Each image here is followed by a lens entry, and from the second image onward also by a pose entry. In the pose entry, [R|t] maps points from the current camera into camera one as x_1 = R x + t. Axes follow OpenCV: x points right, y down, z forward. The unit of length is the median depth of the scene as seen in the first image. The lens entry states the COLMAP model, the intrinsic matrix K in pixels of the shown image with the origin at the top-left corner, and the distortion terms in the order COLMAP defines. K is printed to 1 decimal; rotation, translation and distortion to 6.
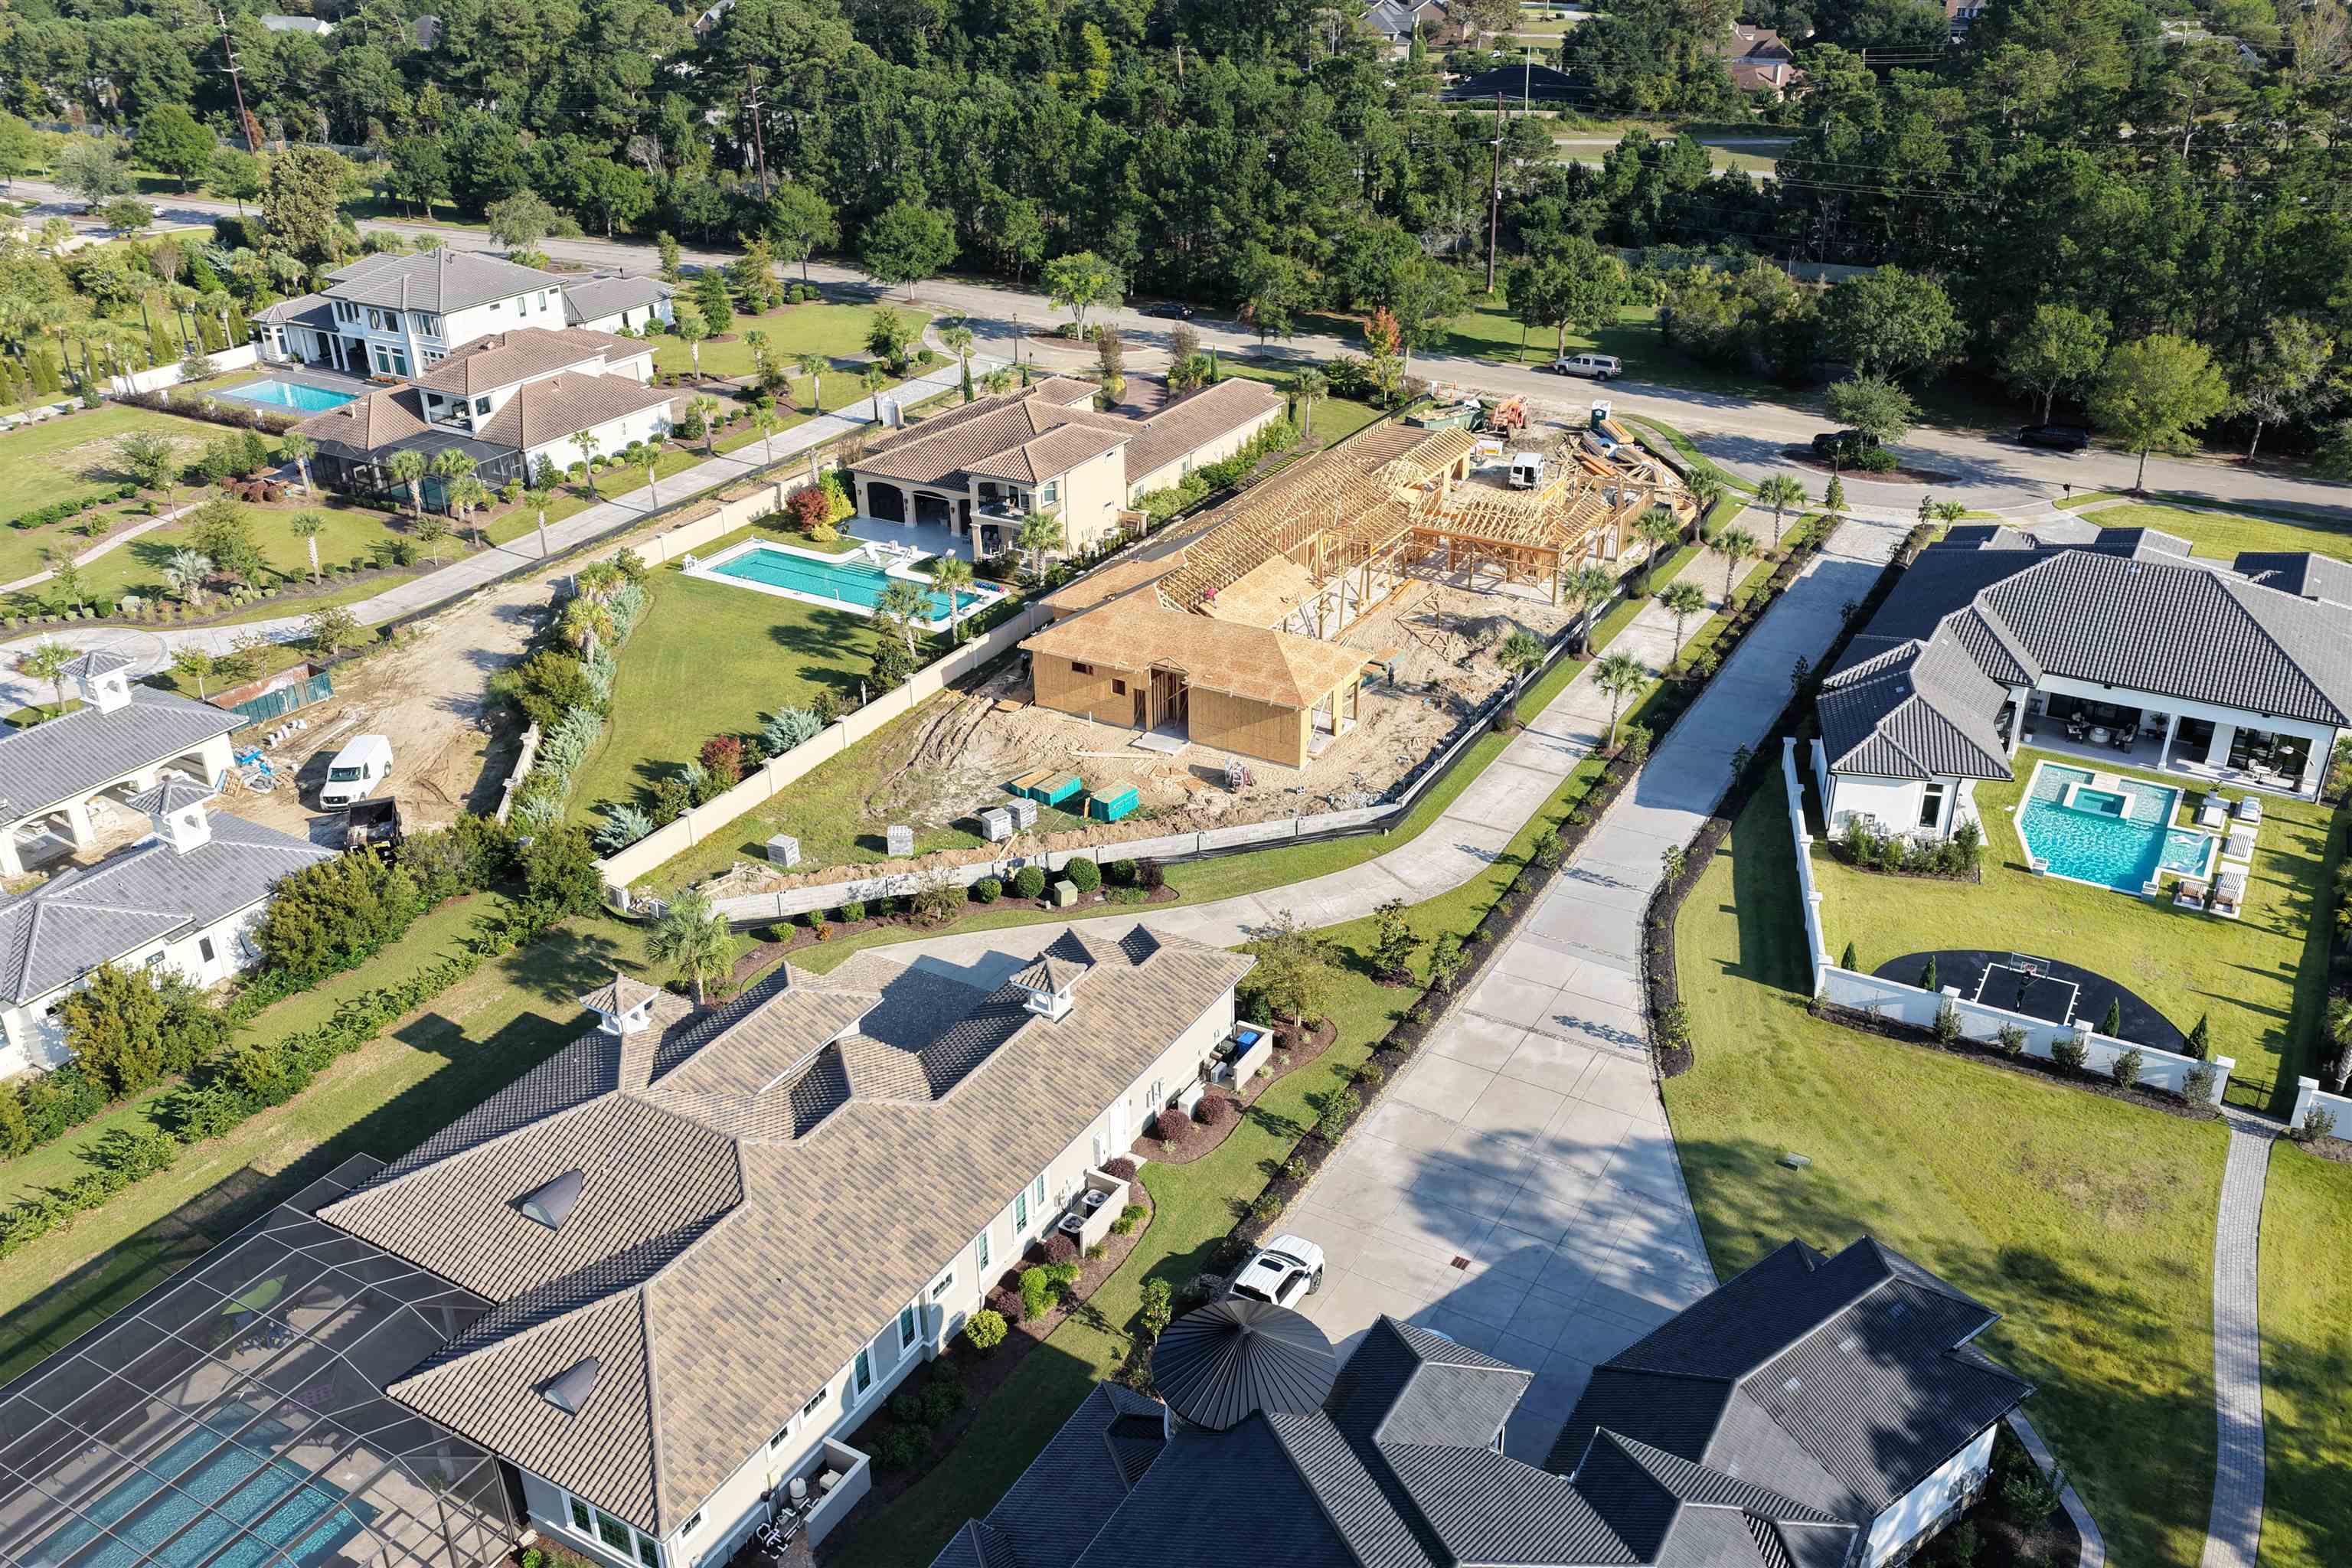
lens RADIAL K [[1936.2, 0, 1176.0], [0, 1936.2, 784.0], [0, 0, 1]] dist [0.002055, 0.003447]
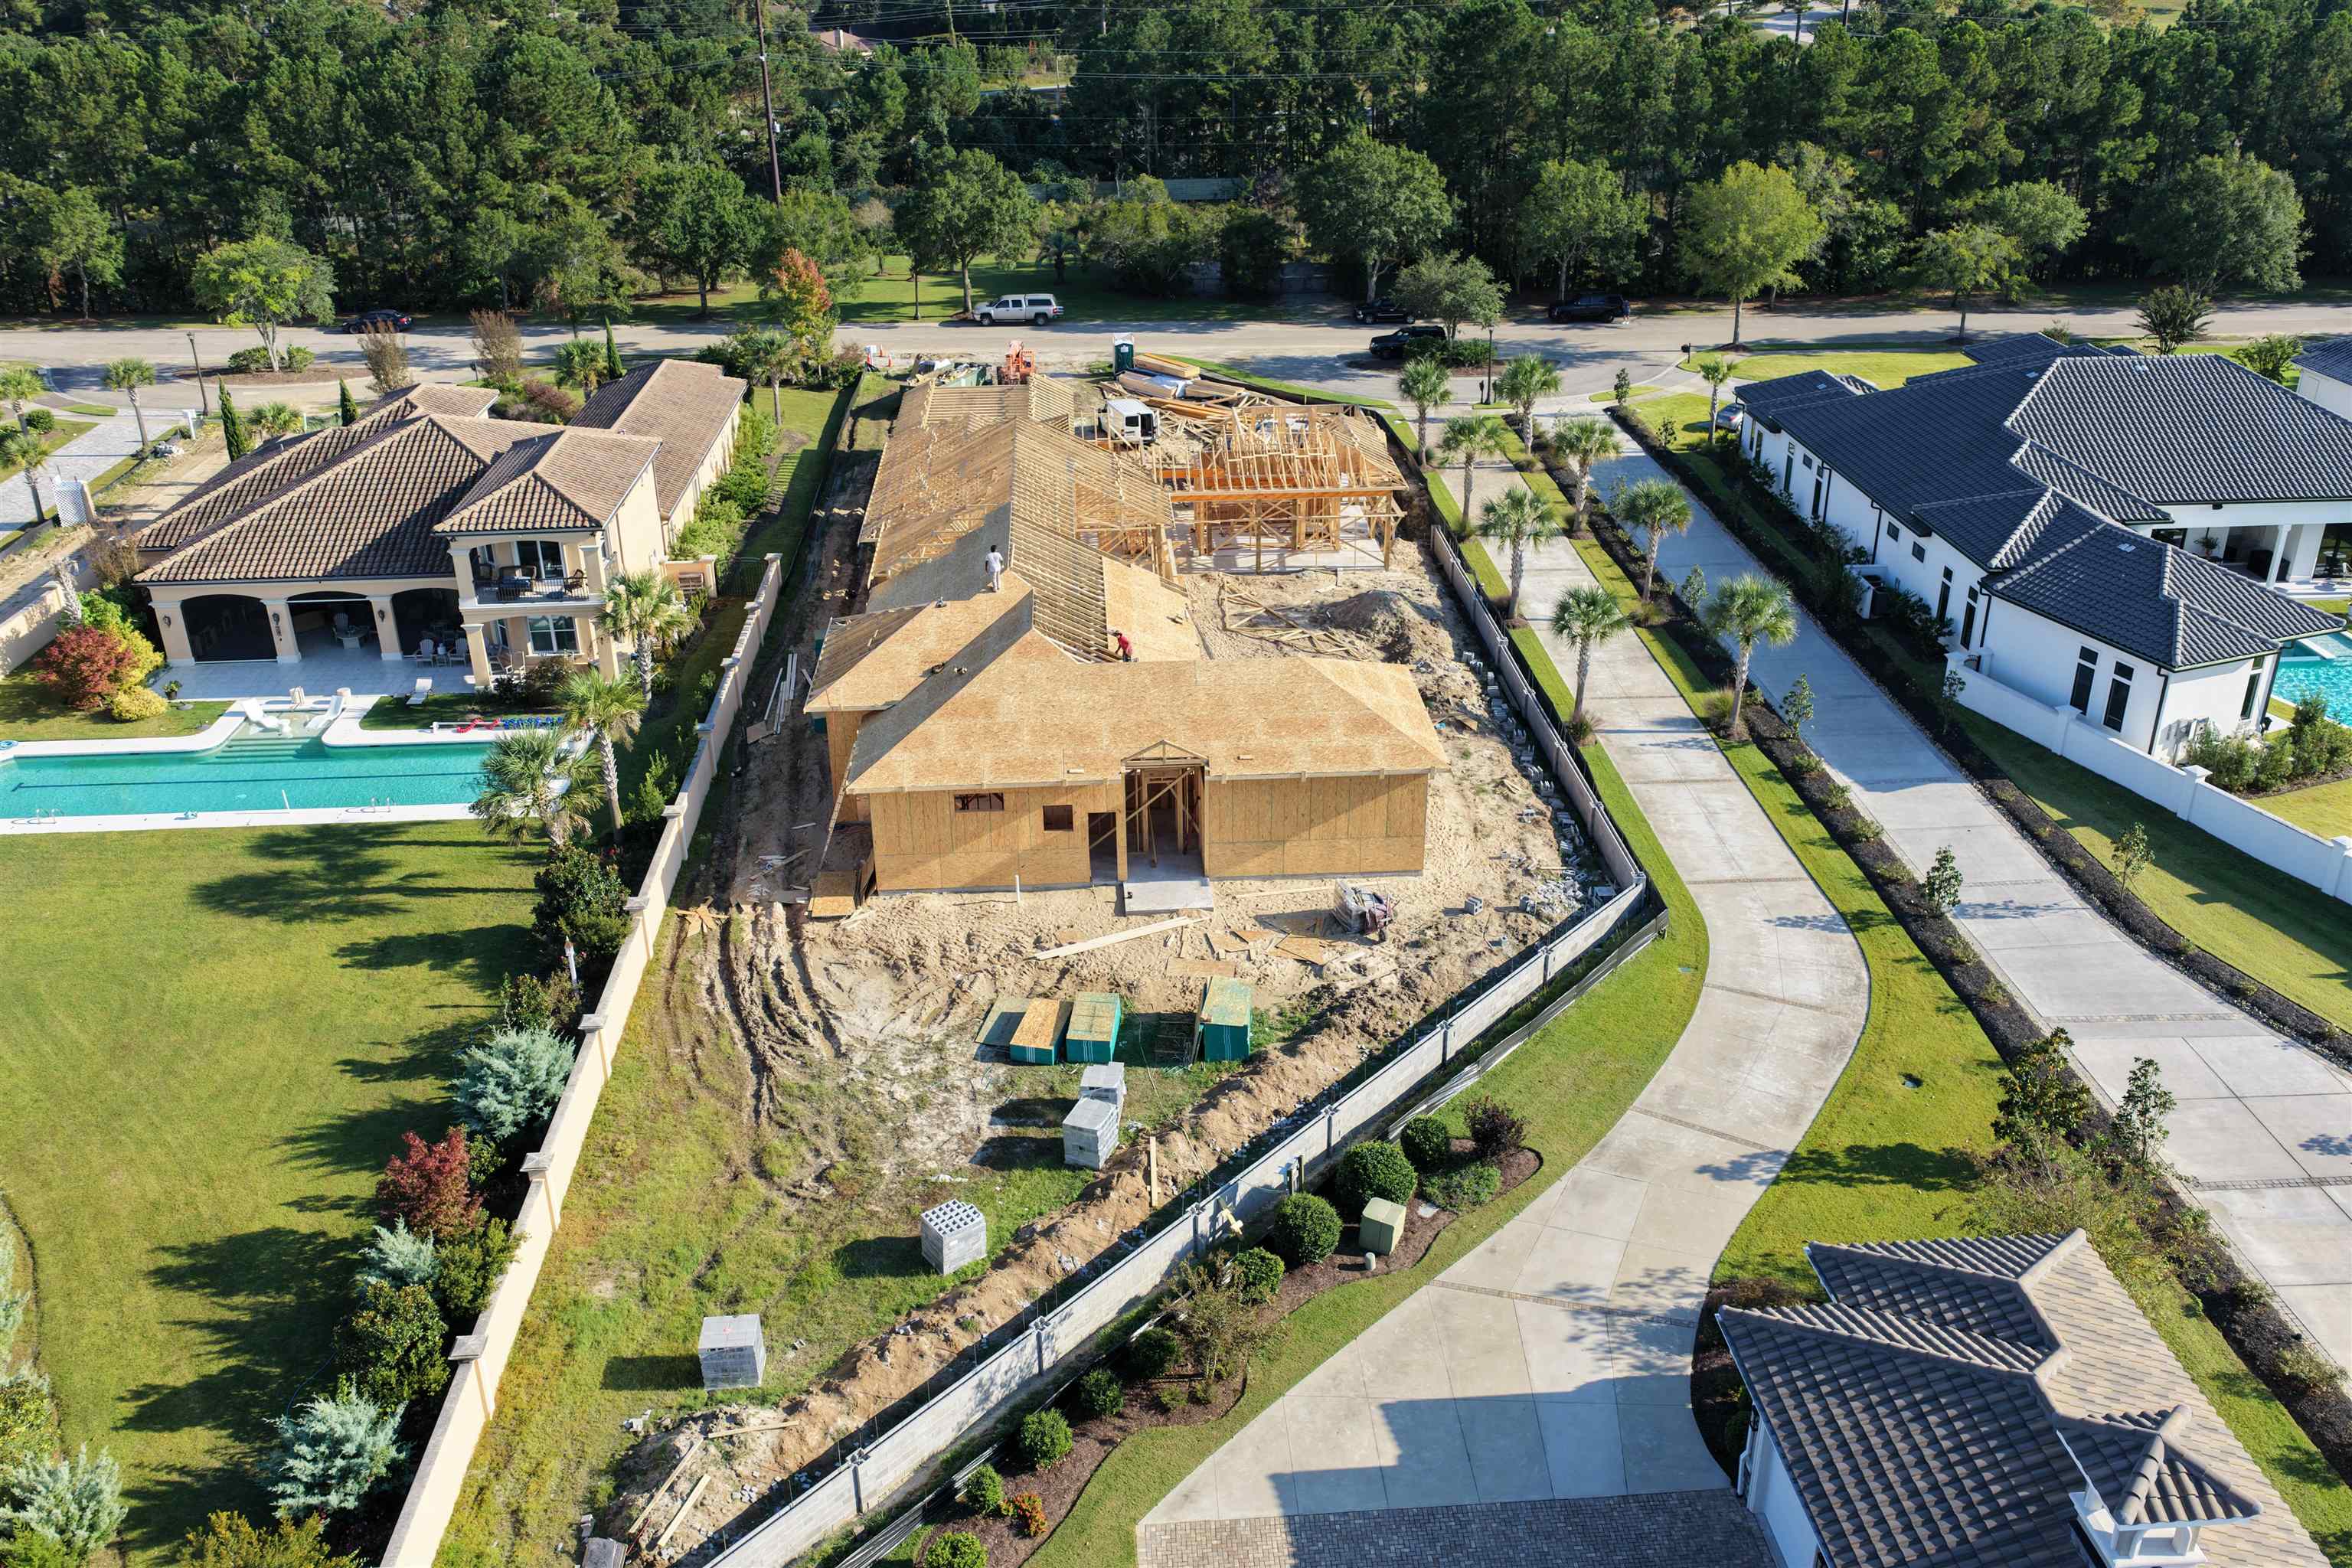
lens RADIAL K [[1936.2, 0, 1176.0], [0, 1936.2, 784.0], [0, 0, 1]] dist [0.002055, 0.003447]
pose [[0.831448, -0.234565, 0.503661, -0.217457], [0.250028, 0.967499, 0.037834, -0.056400], [-0.496166, 0.094473, 0.863073, 0.396659]]
